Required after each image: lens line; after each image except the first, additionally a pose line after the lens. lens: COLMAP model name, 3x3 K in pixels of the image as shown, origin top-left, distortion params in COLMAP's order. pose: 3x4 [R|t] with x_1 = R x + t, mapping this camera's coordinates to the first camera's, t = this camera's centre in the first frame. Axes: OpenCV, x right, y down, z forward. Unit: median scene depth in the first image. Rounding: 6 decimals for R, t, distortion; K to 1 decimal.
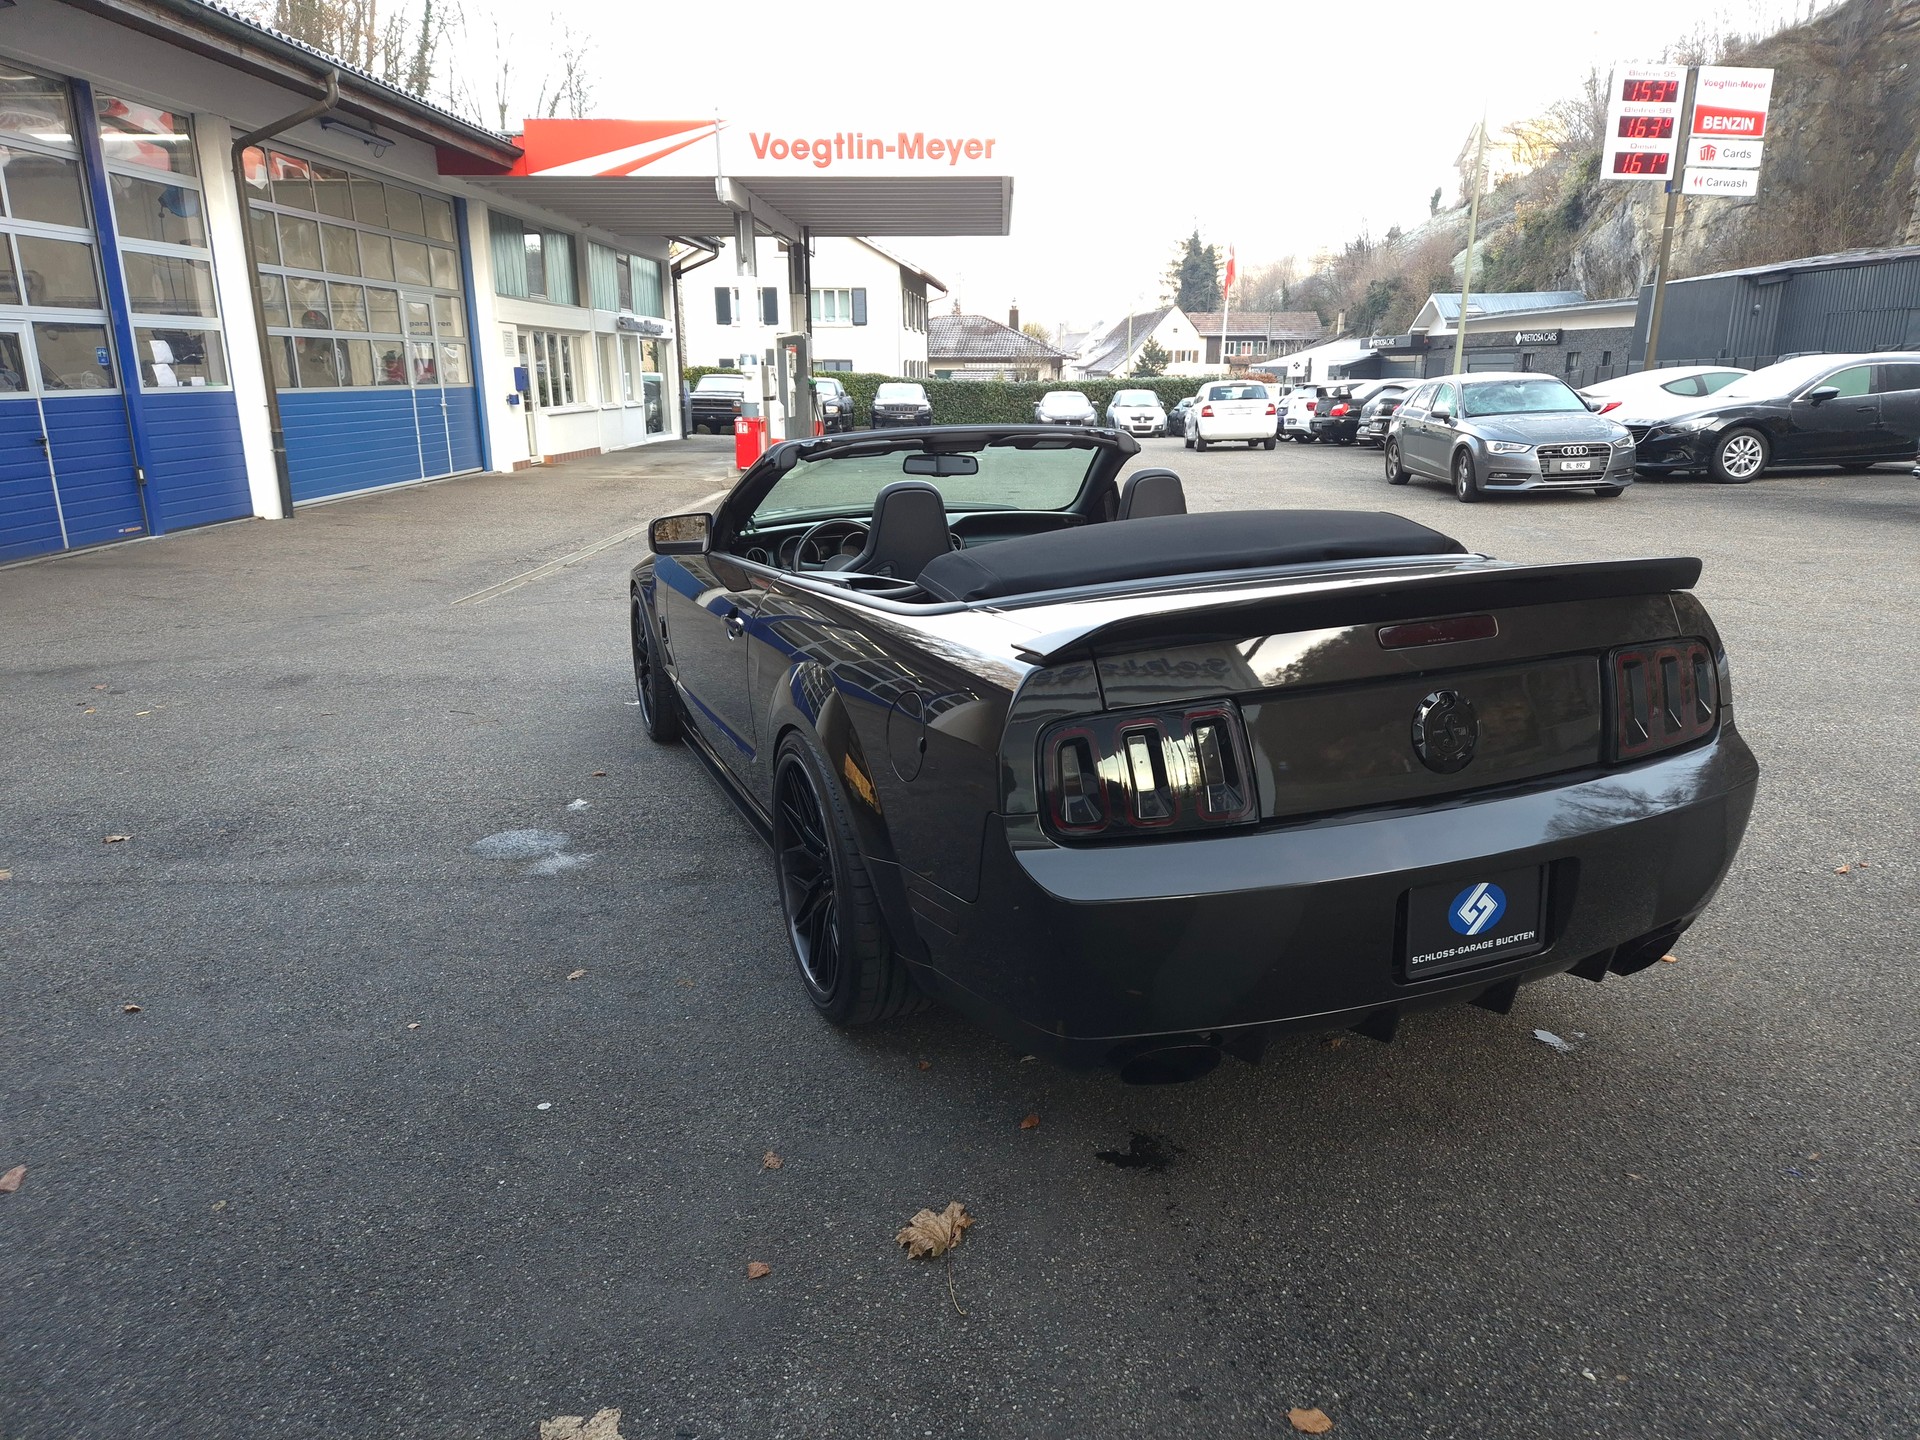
lens RADIAL K [[1269.2, 0, 969.7], [0, 1269.2, 720.6], [0, 0, 1]] dist [0.094596, -0.088451]
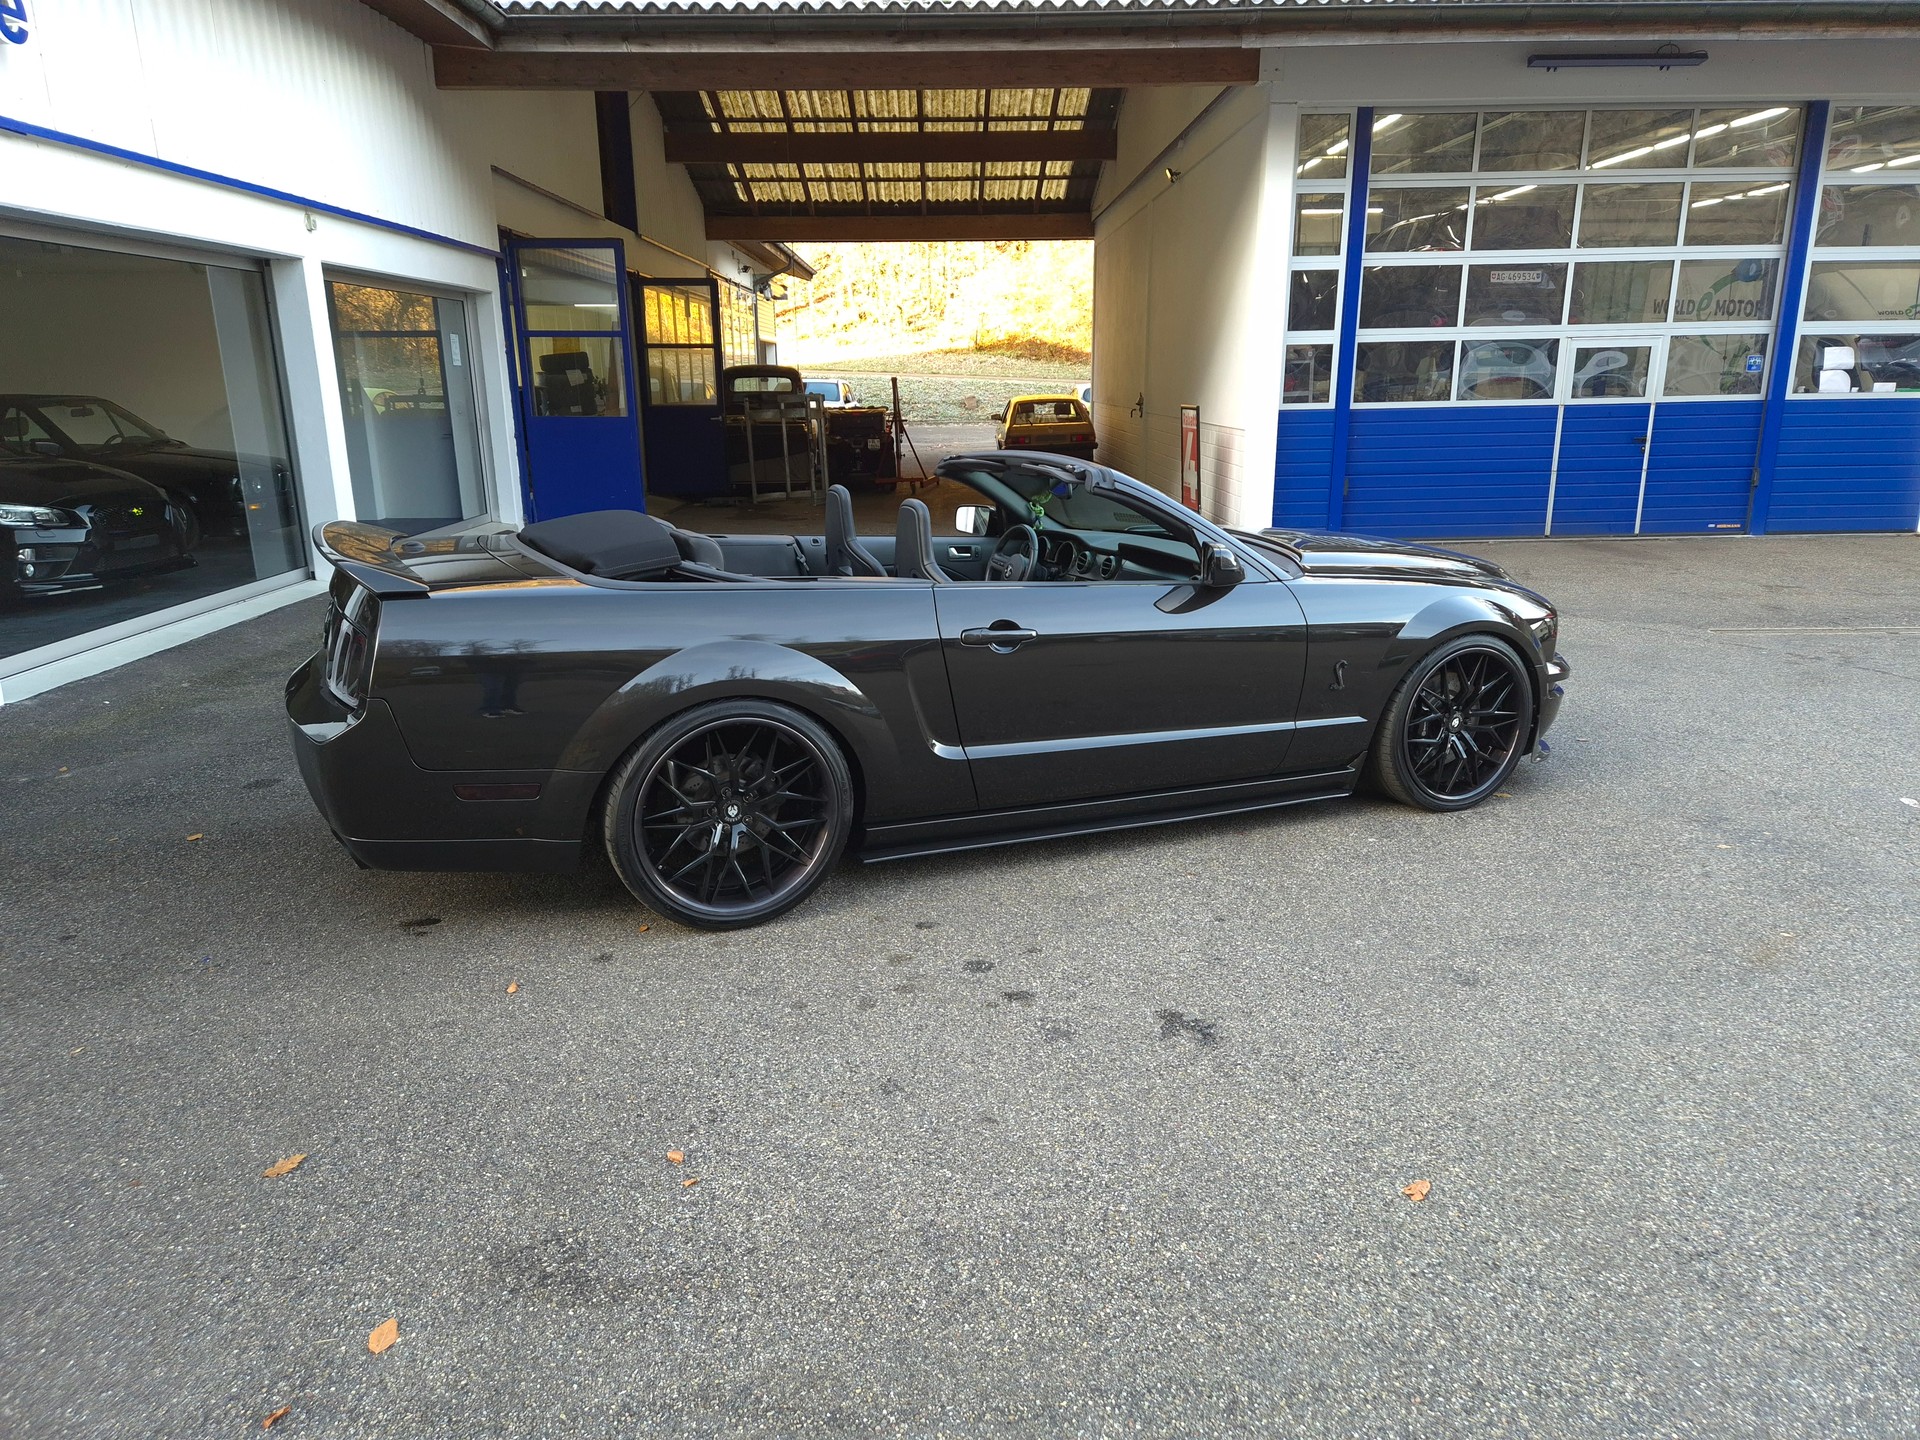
lens RADIAL K [[1269.2, 0, 969.7], [0, 1269.2, 720.6], [0, 0, 1]] dist [0.094596, -0.088451]
pose [[0.048411, 0.261697, -0.963935, 0.253644], [-0.255468, 0.936211, 0.241340, -0.060979], [0.965605, 0.234571, 0.112178, 0.200854]]
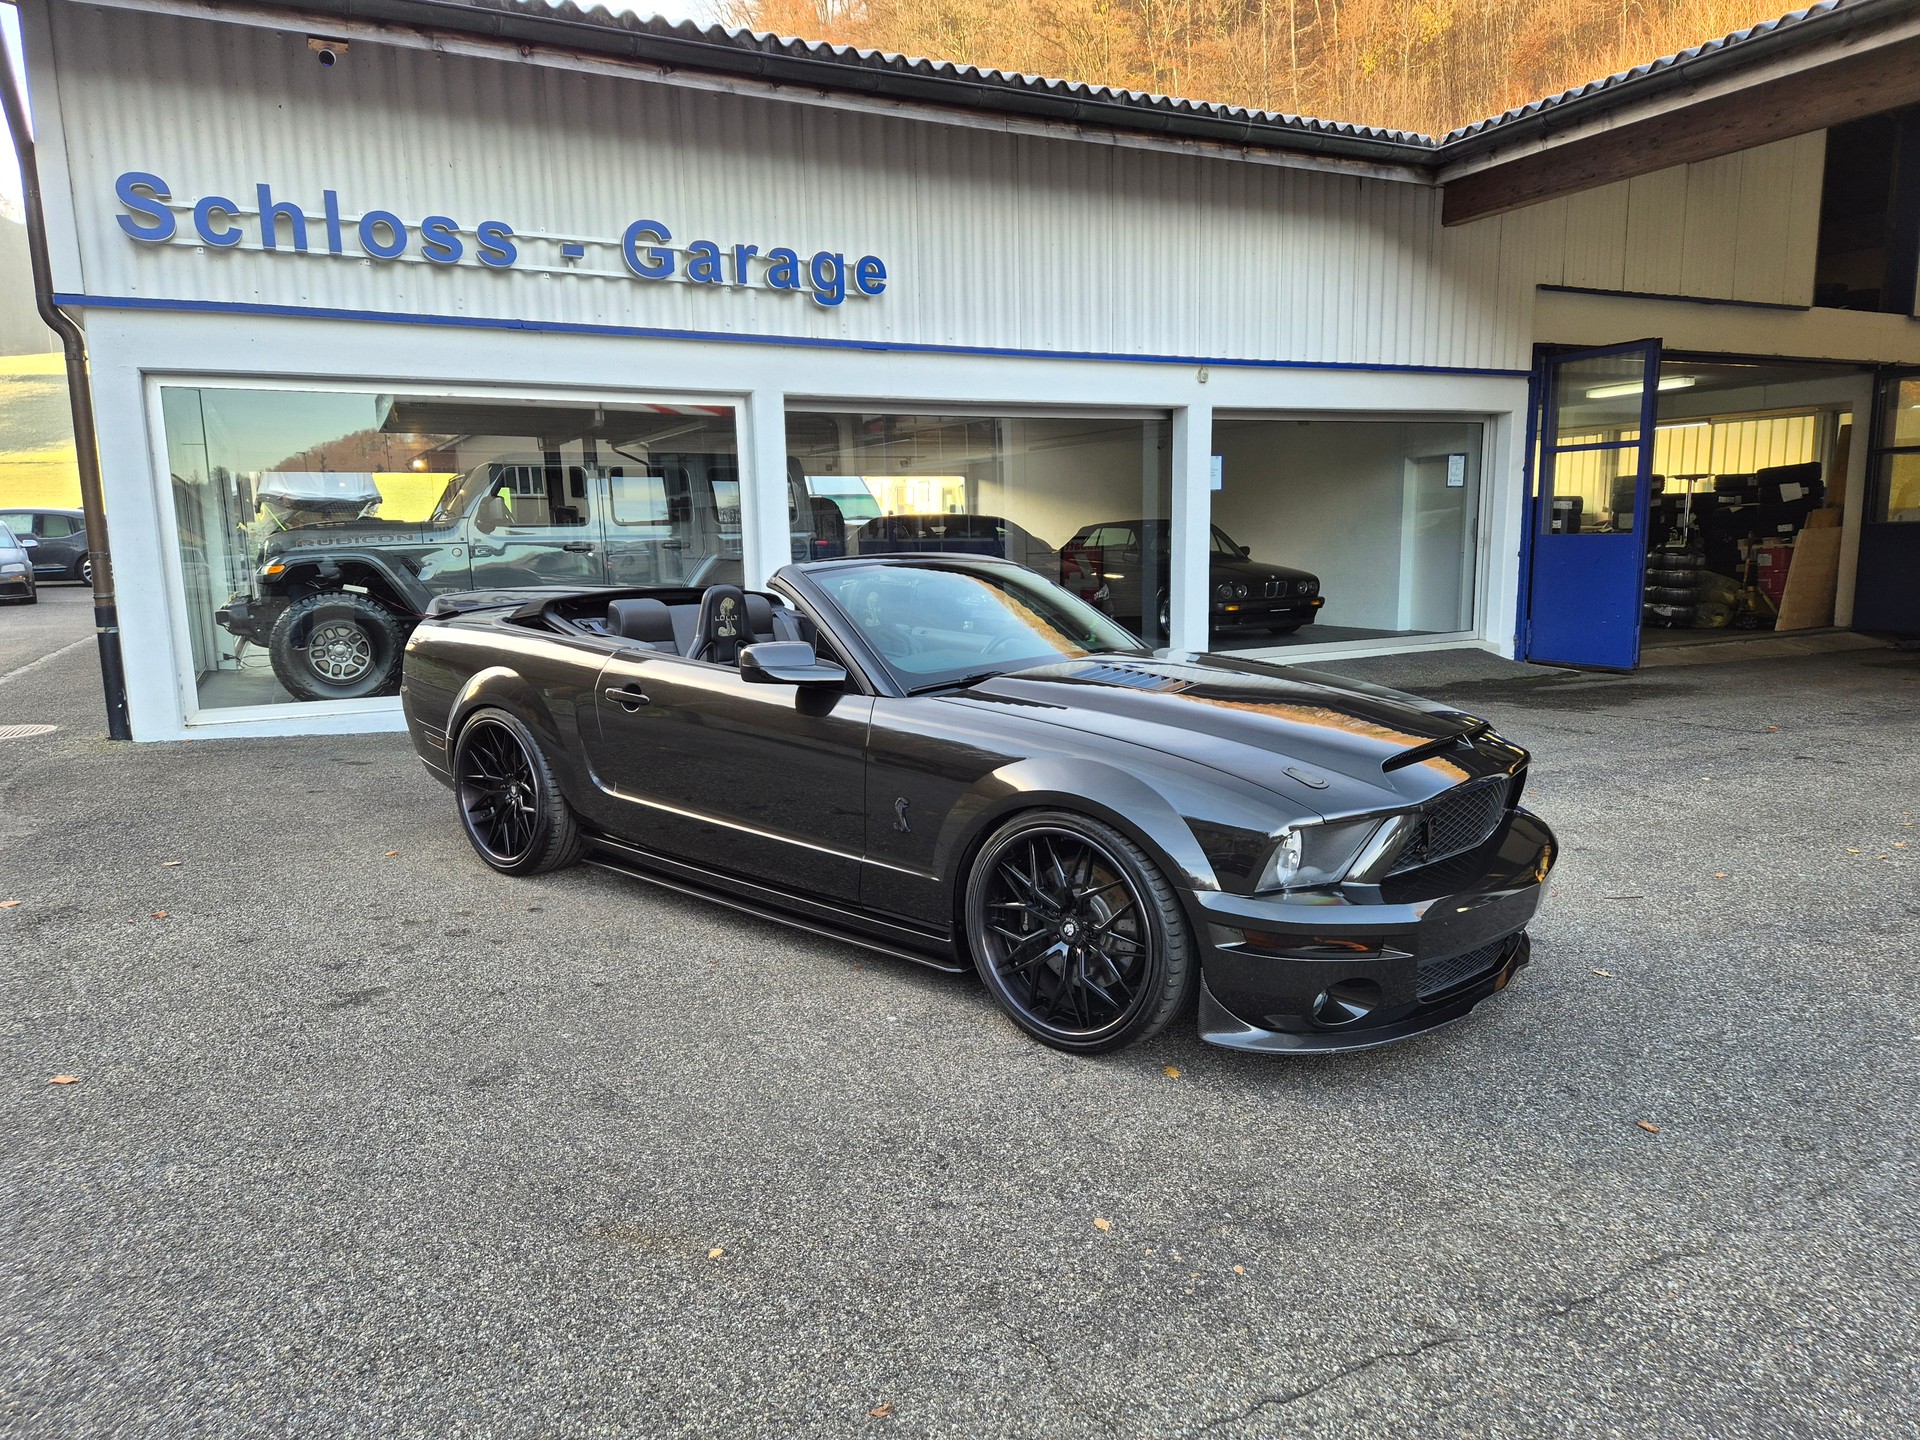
lens RADIAL K [[1272.6, 0, 967.0], [0, 1272.6, 744.8], [0, 0, 1]] dist [0.098019, -0.089009]
pose [[-0.877724, 0.099206, -0.468785, 0.111640], [-0.106483, 0.913487, 0.392687, -0.119525], [0.467186, 0.394588, -0.791225, 0.450674]]
